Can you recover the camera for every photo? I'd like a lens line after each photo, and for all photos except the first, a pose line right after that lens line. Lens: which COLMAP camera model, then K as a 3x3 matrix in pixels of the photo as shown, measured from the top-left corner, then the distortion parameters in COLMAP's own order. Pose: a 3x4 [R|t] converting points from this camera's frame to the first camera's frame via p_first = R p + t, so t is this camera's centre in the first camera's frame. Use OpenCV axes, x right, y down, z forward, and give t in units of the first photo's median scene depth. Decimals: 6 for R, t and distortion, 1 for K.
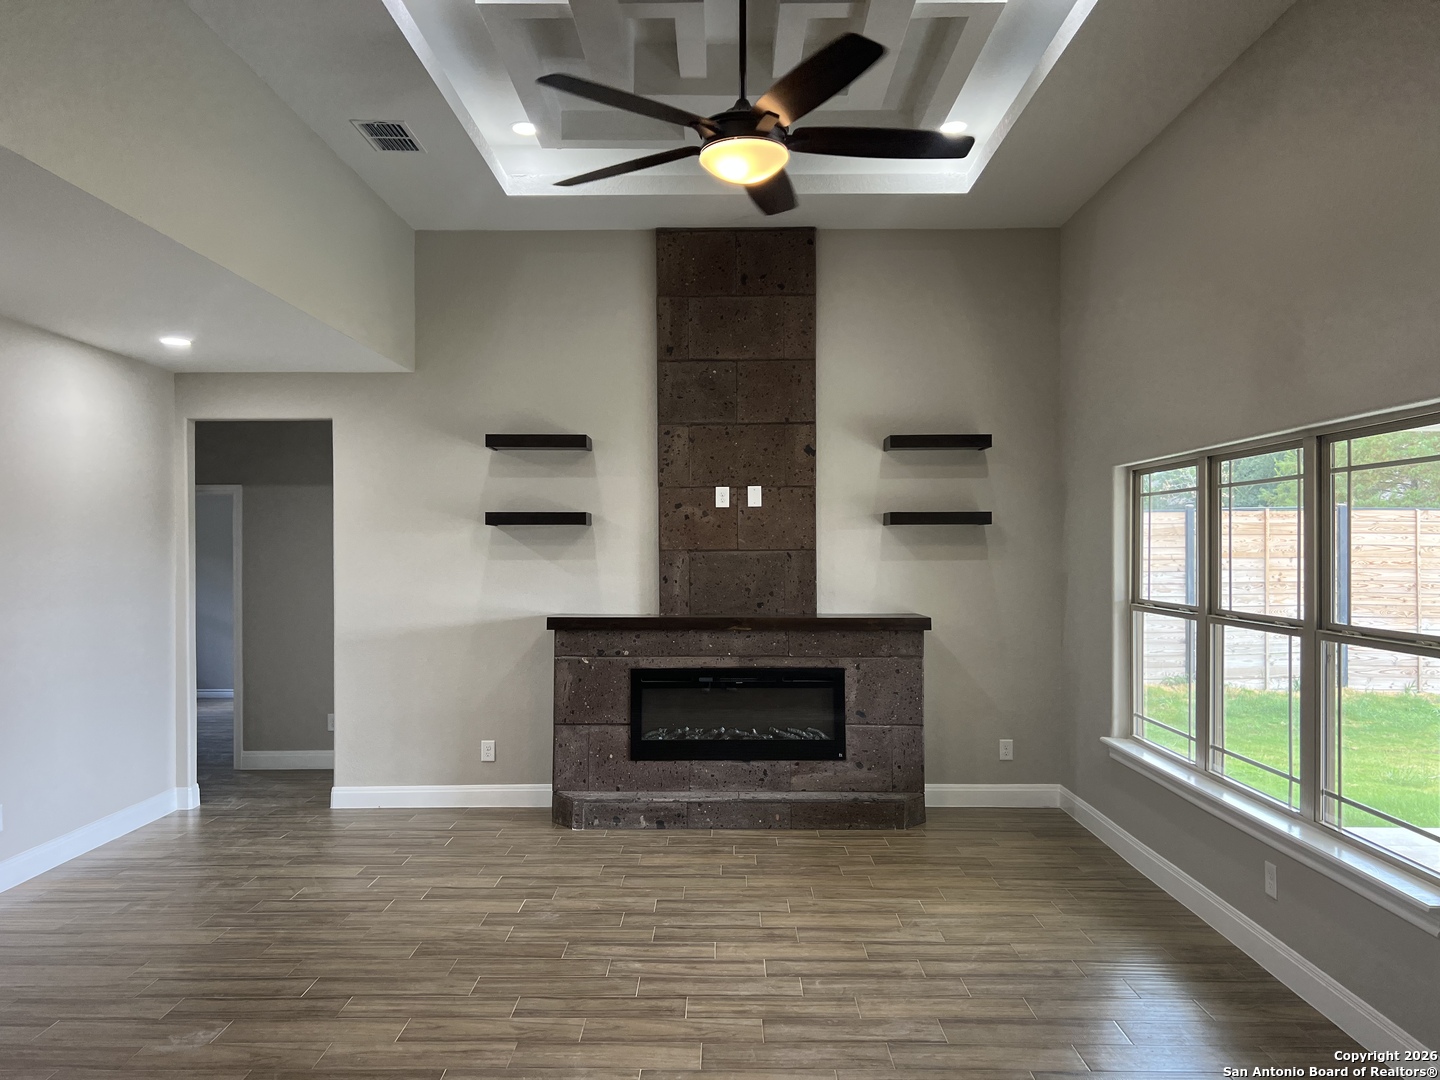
lens RADIAL K [[1087.2, 0, 712.9], [0, 1087.2, 538.6], [0, 0, 1]] dist [0.054633, -0.054205]
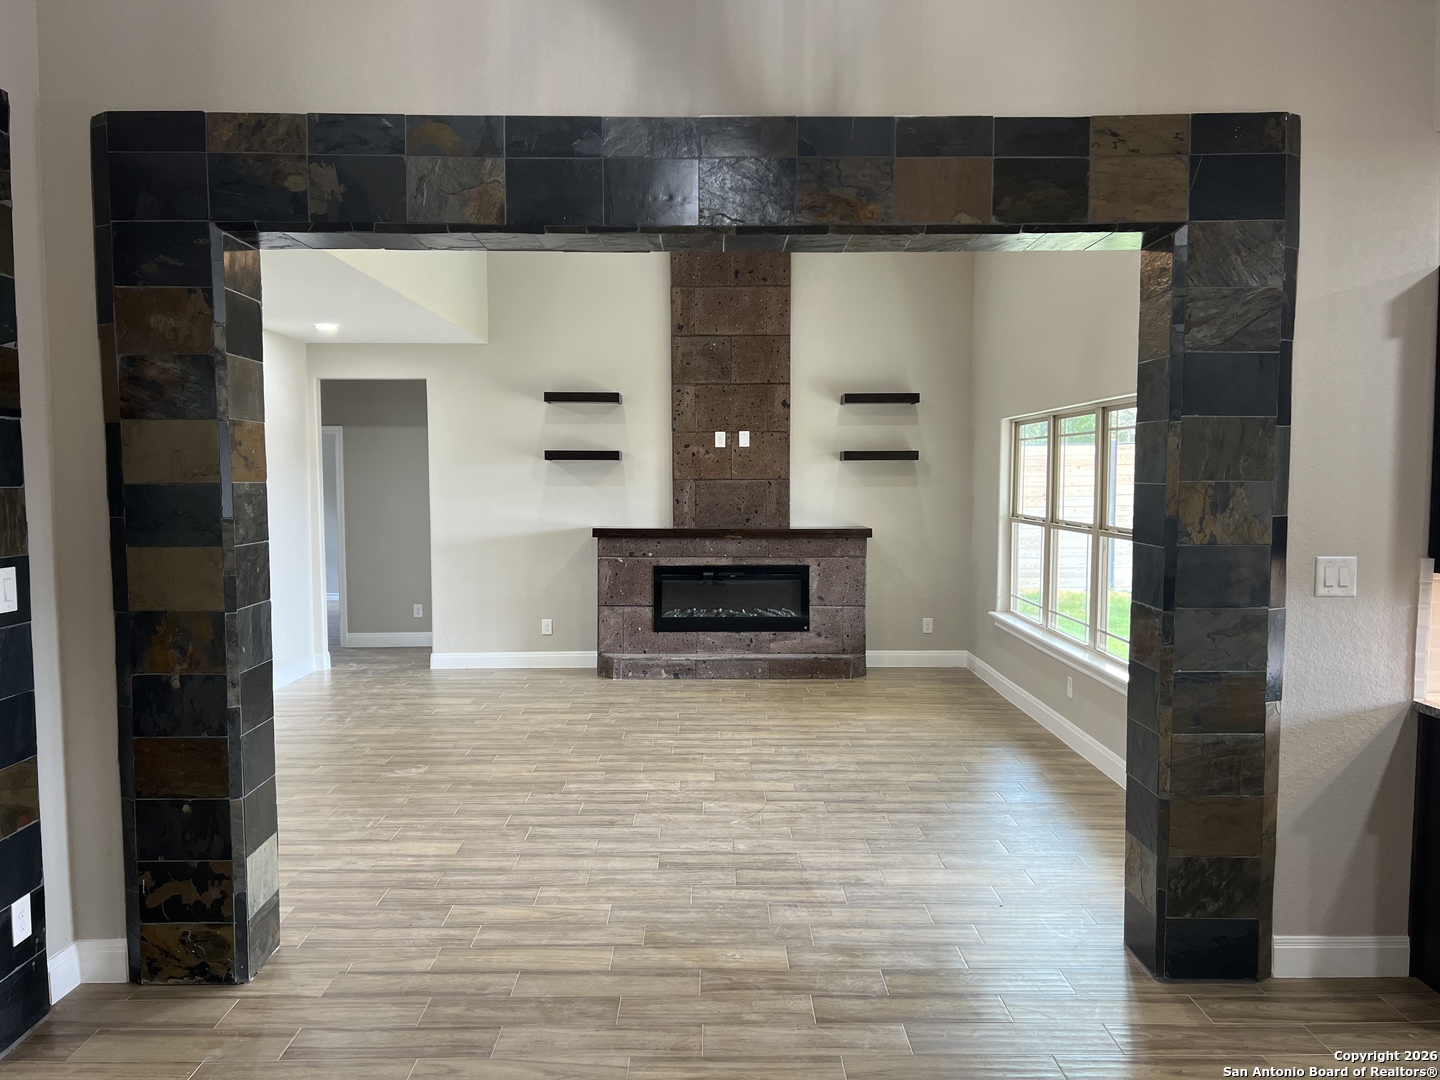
lens RADIAL K [[1087.2, 0, 723.3], [0, 1087.2, 543.4], [0, 0, 1]] dist [0.054633, -0.054205]
pose [[0.999718, 0.000184, 0.023726, -0.020935], [-0.001860, 0.997498, 0.070669, -0.005542], [-0.023654, -0.070693, 0.997218, -0.378297]]
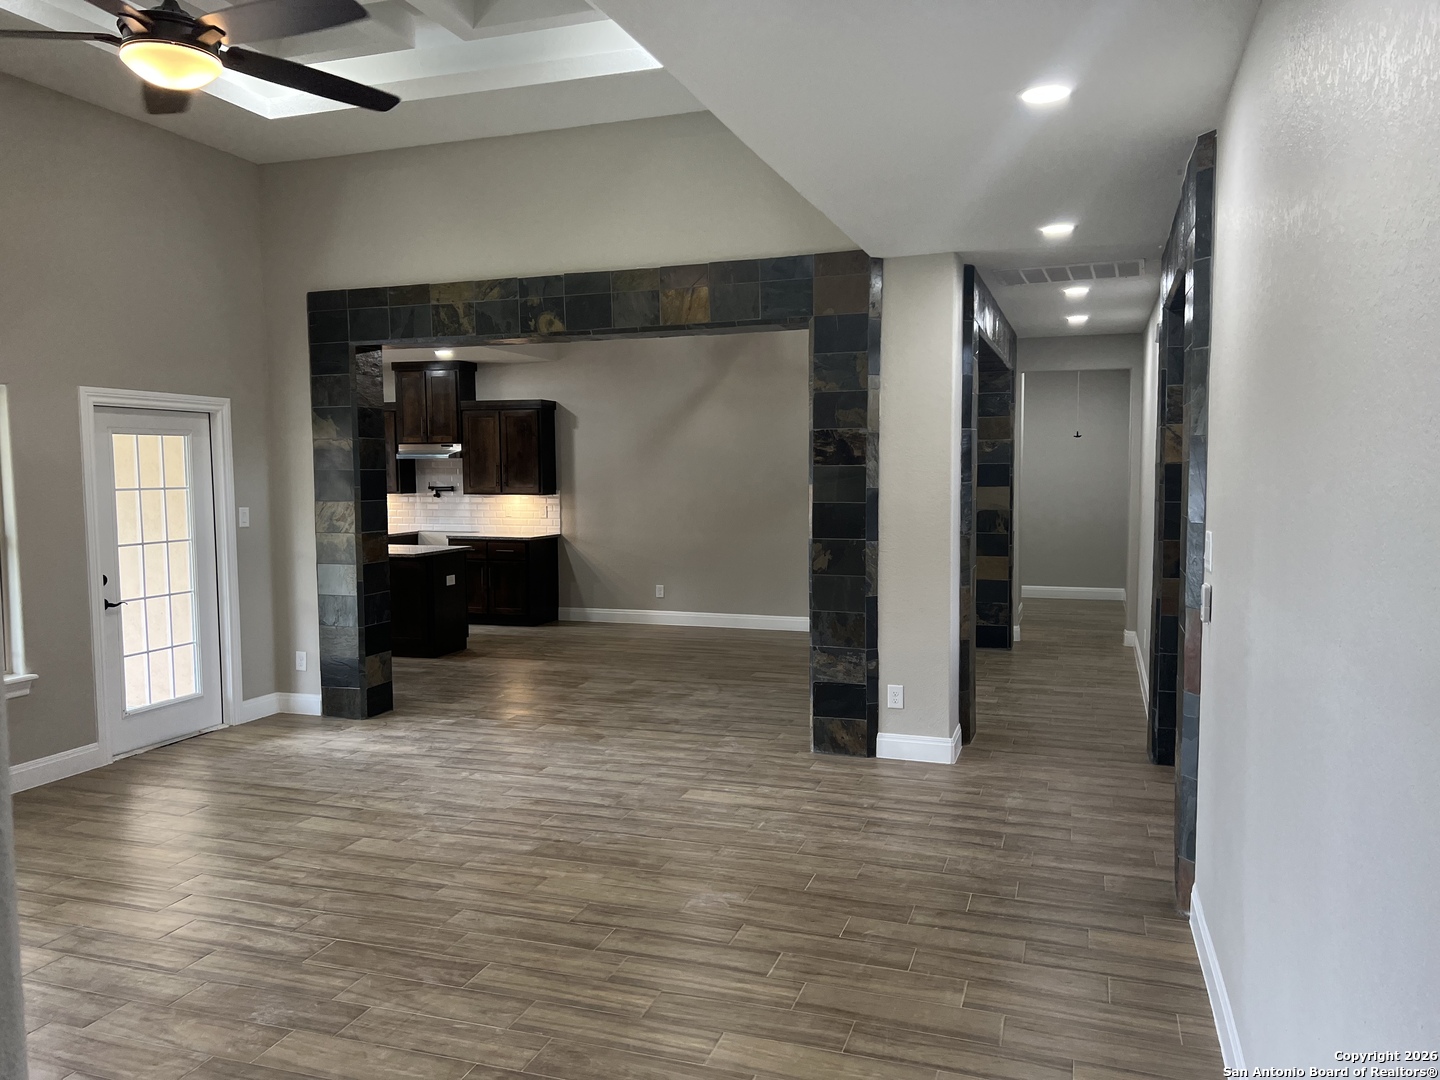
lens RADIAL K [[1087.2, 0, 725.2], [0, 1087.2, 543.1], [0, 0, 1]] dist [0.054633, -0.054205]
pose [[-0.952211, -0.011067, 0.305241, -0.487734], [0.010485, 0.997570, 0.068876, 0.006095], [-0.305261, 0.068785, -0.949781, 1.199671]]
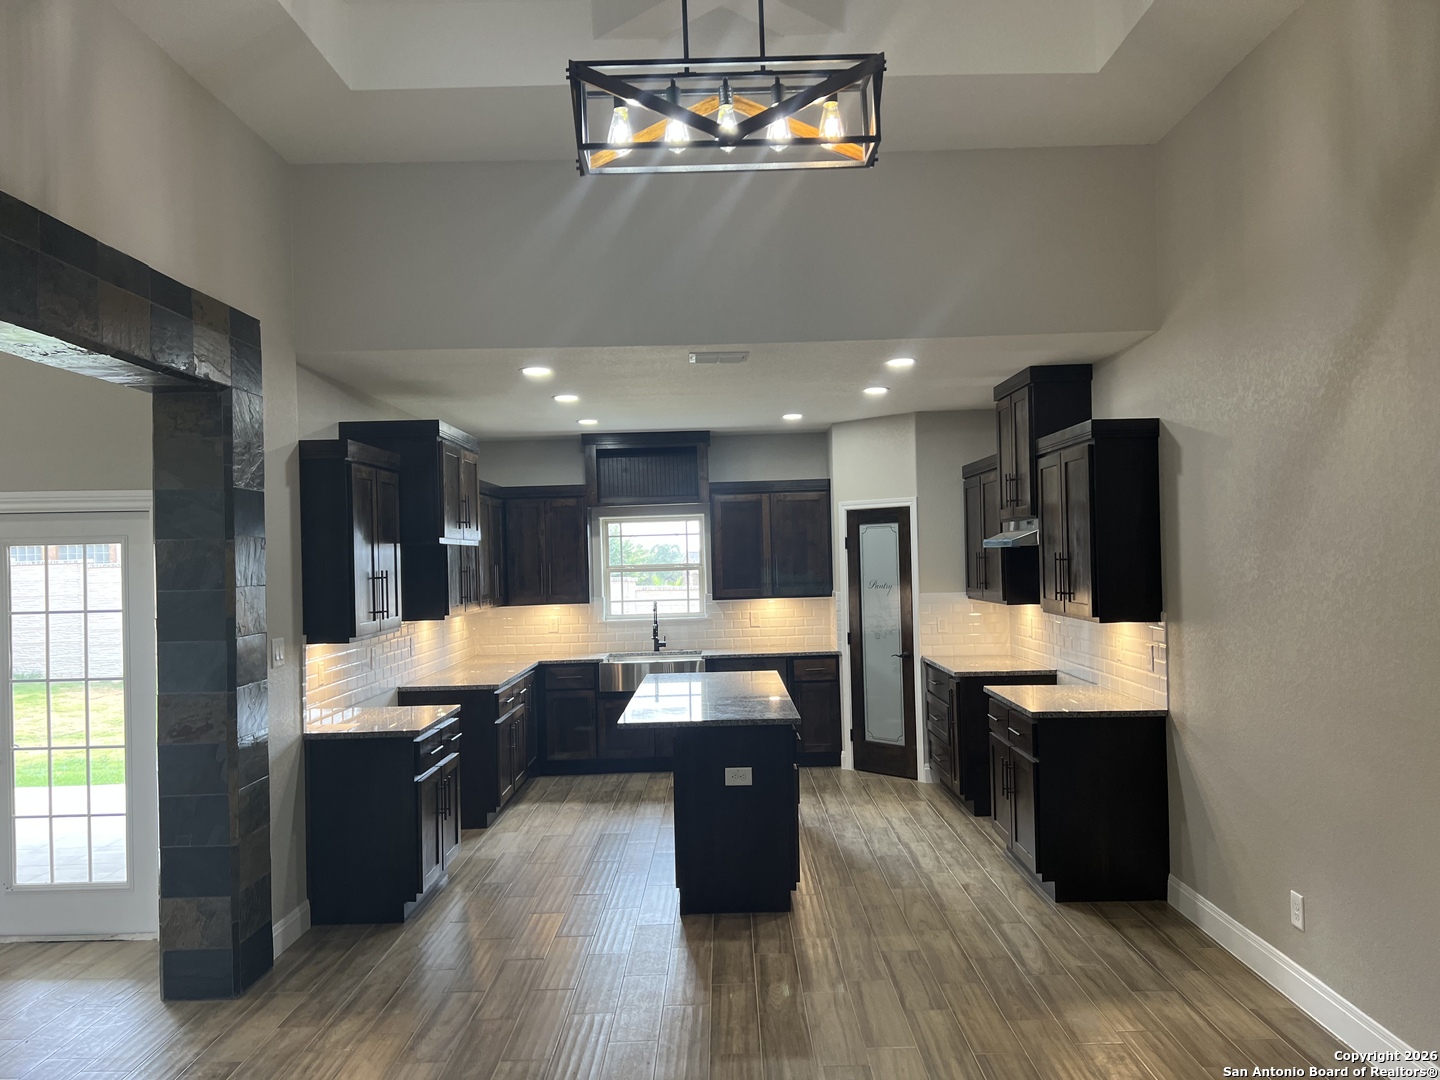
lens RADIAL K [[1087.2, 0, 719.6], [0, 1087.2, 544.9], [0, 0, 1]] dist [0.054633, -0.054205]
pose [[-0.008944, 0.009580, 0.999914, -0.489794], [0.023076, 0.999690, -0.009371, -0.010695], [-0.999694, 0.022990, -0.009162, -0.126974]]
